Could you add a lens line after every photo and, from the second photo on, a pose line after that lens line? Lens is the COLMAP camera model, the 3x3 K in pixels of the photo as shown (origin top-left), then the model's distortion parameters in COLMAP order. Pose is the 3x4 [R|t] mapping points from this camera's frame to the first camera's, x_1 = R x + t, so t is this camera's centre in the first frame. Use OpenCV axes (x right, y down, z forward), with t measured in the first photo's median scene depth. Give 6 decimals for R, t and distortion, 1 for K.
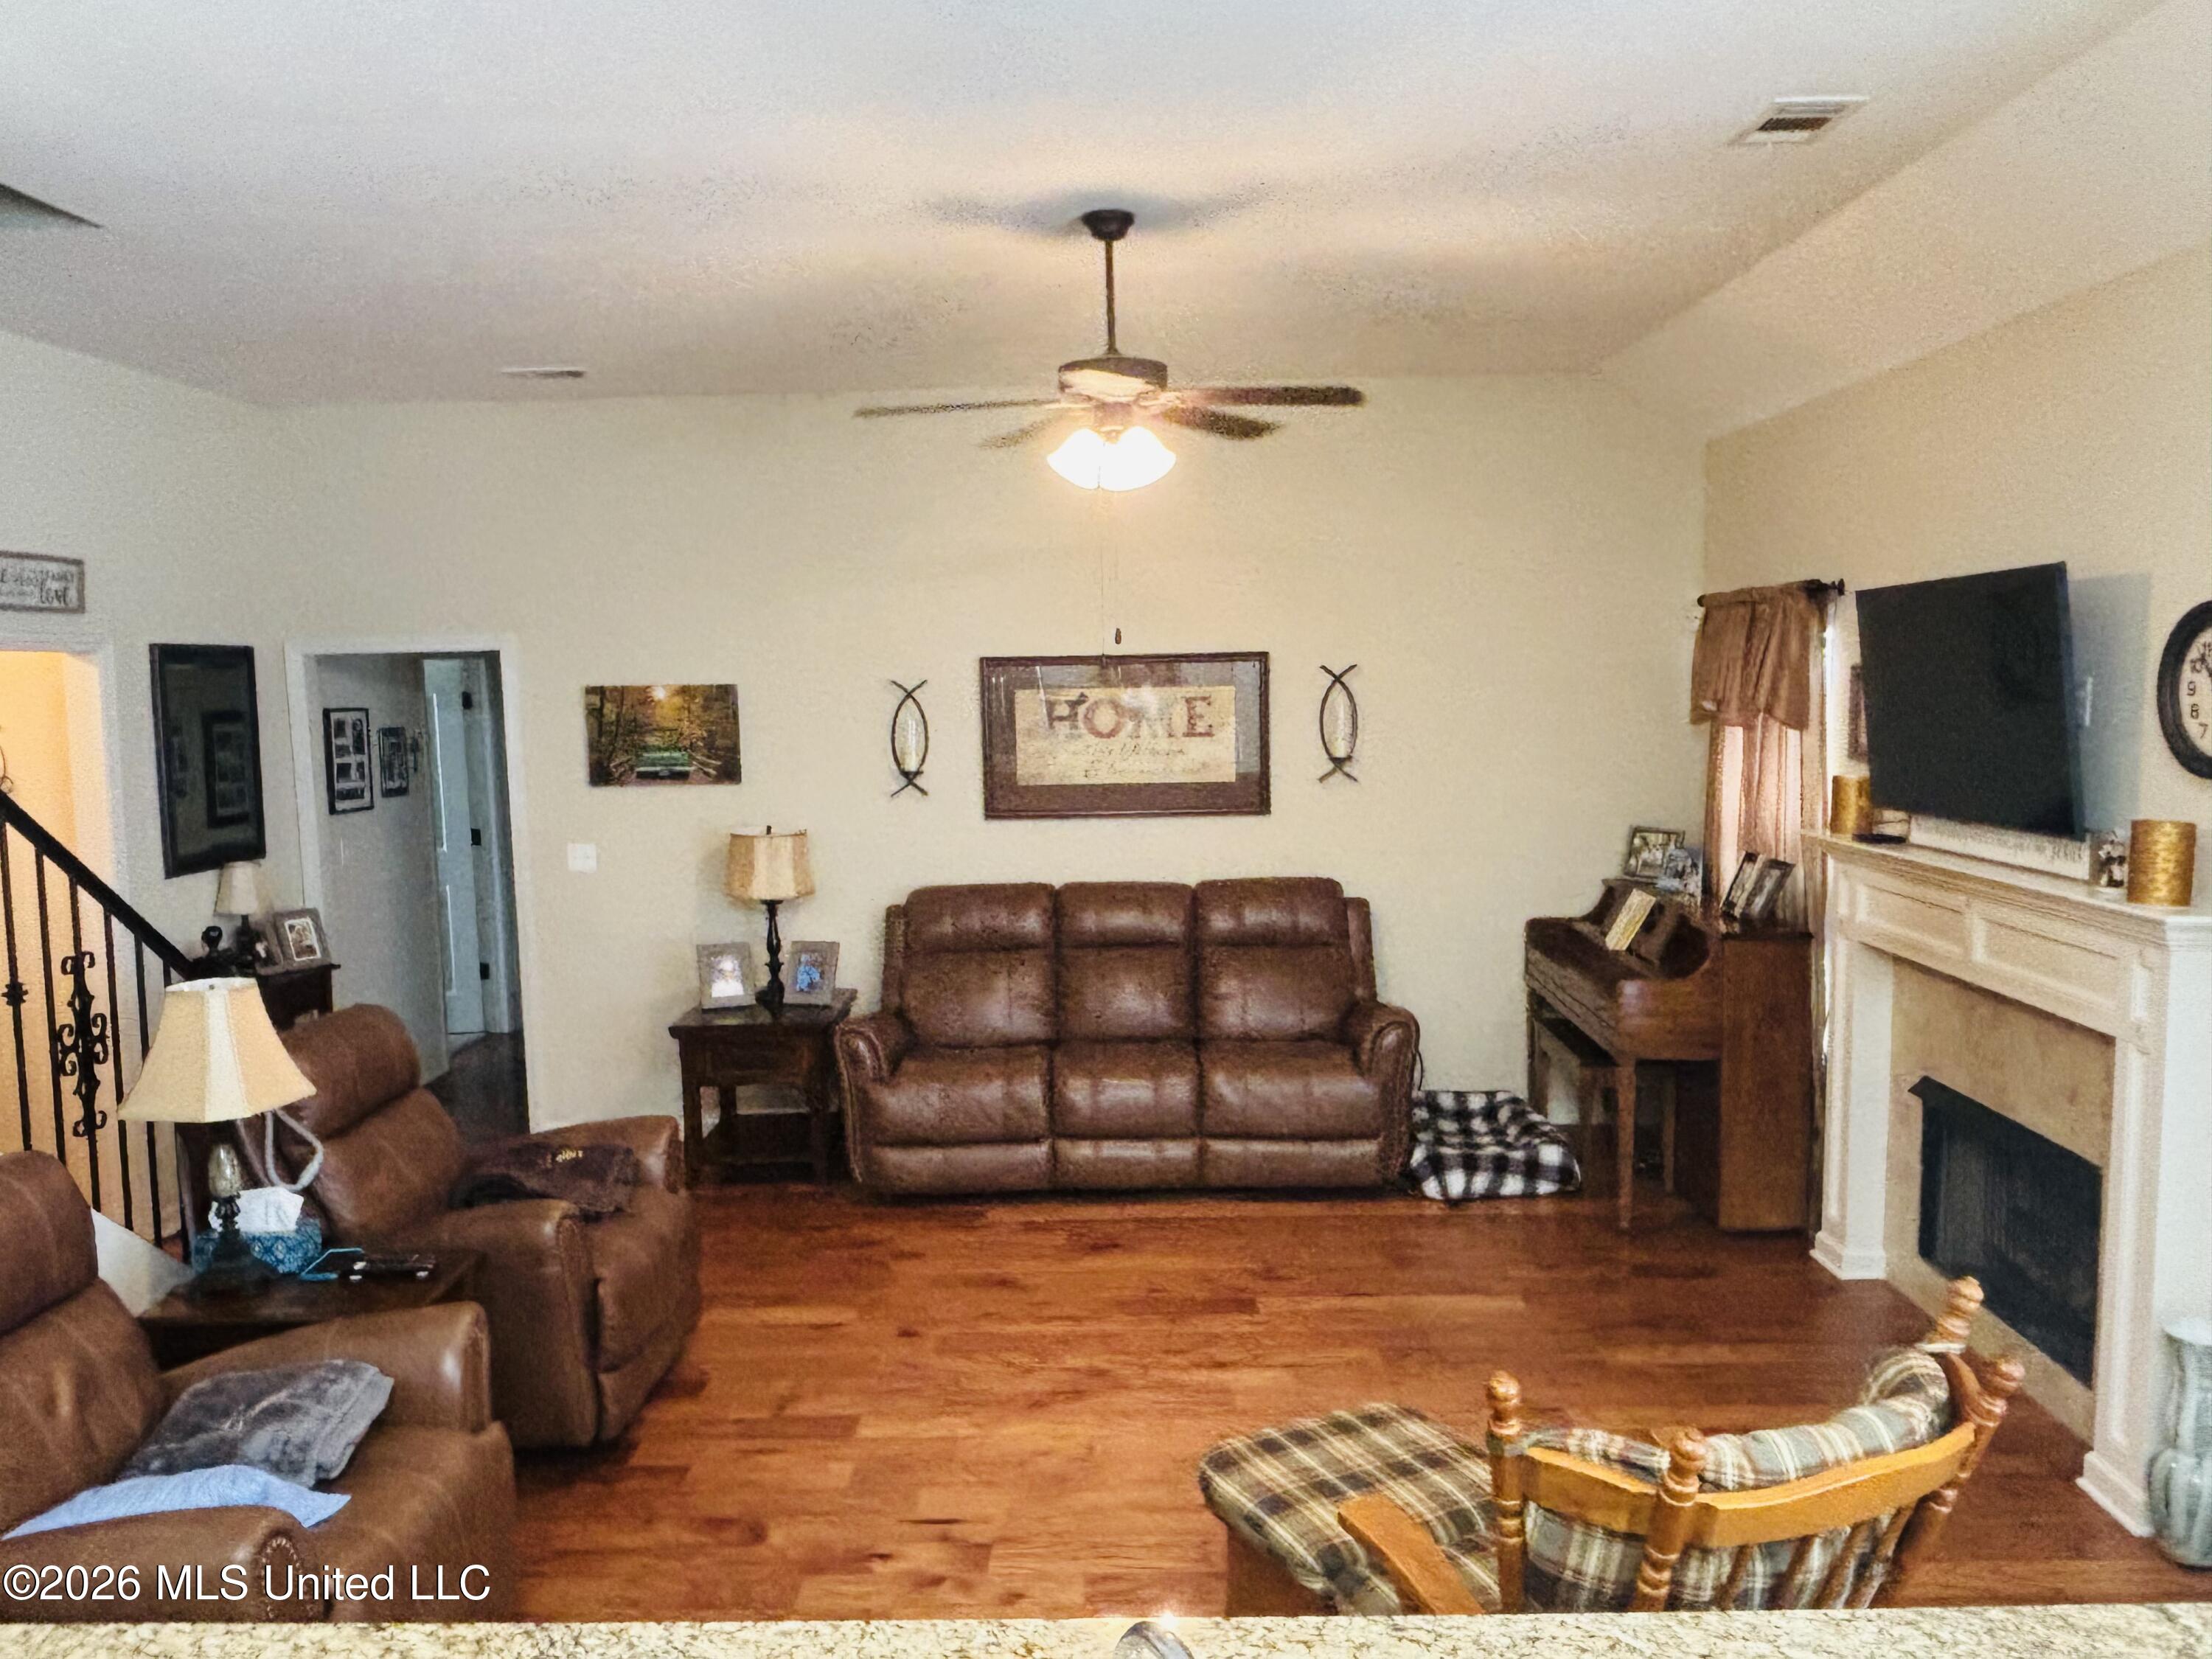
lens RADIAL K [[1691.4, 0, 1100.9], [0, 1691.4, 829.0], [0, 0, 1]] dist [0.043757, -0.057581]
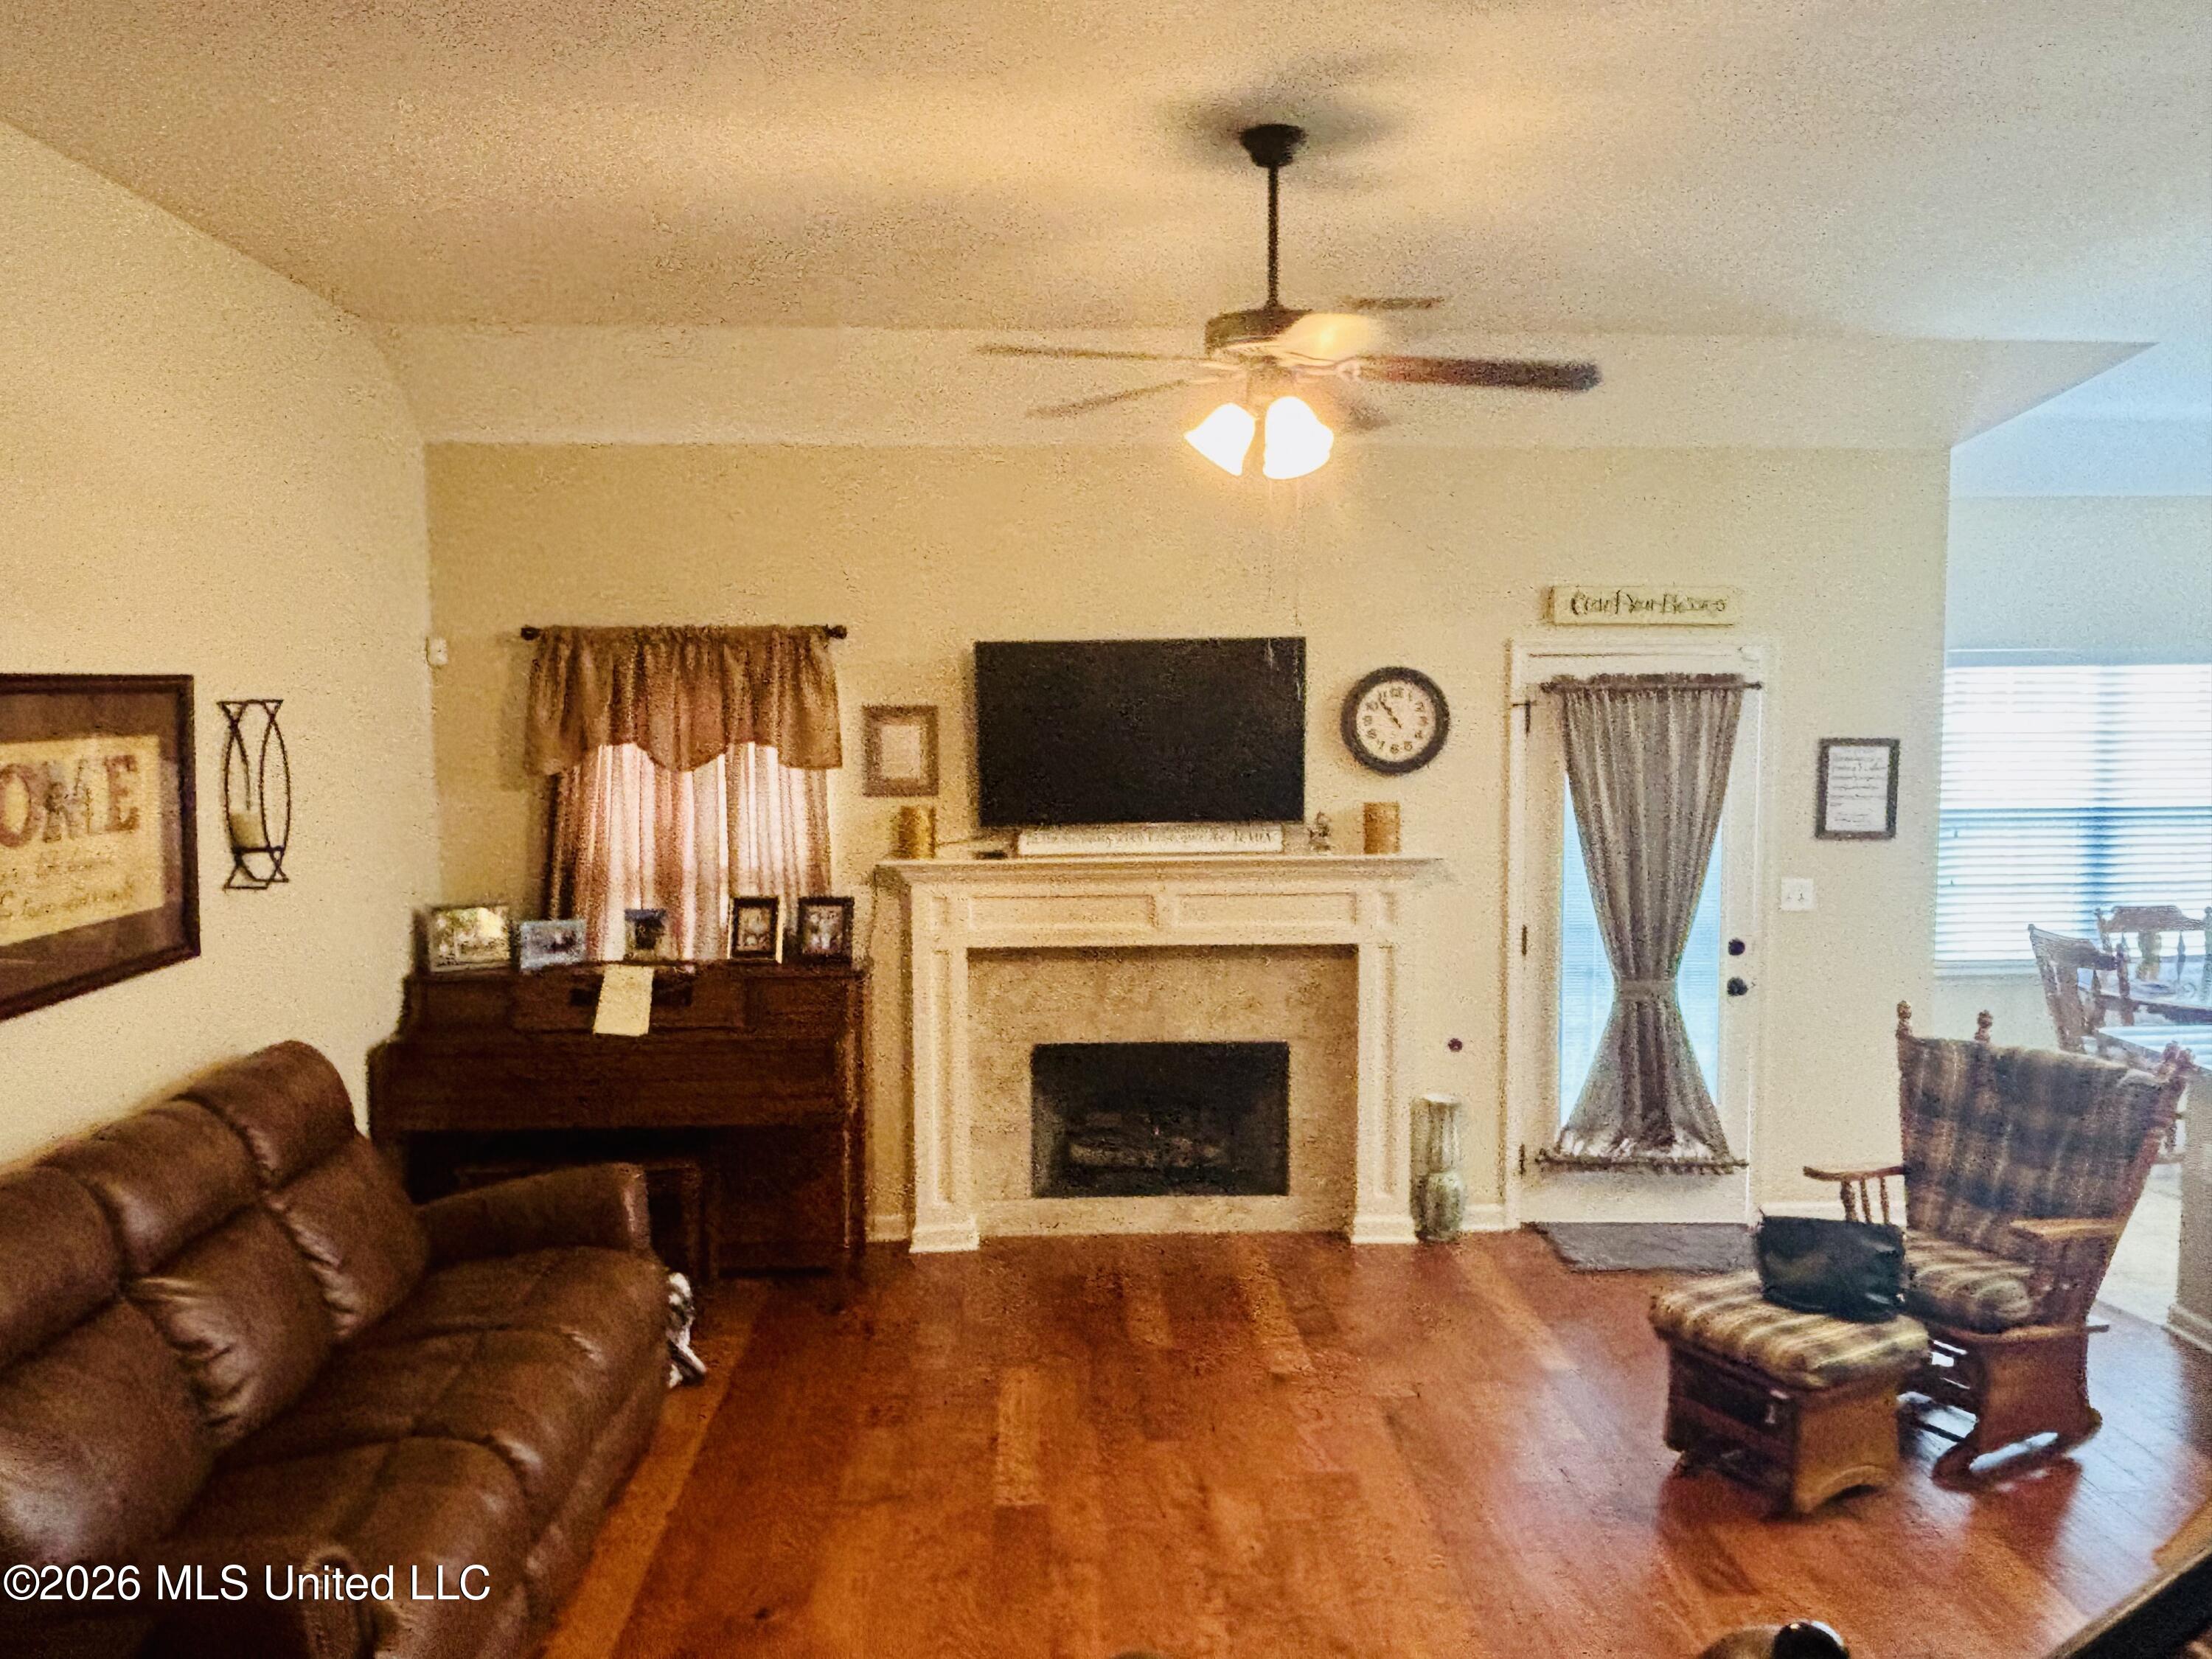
lens RADIAL K [[1691.4, 0, 1098.6], [0, 1691.4, 835.0], [0, 0, 1]] dist [0.043757, -0.057581]
pose [[-0.070181, -0.074388, 0.994757, -0.713744], [0.093291, 0.992356, 0.080790, -0.097095], [-0.993162, 0.098472, -0.062705, 1.030353]]
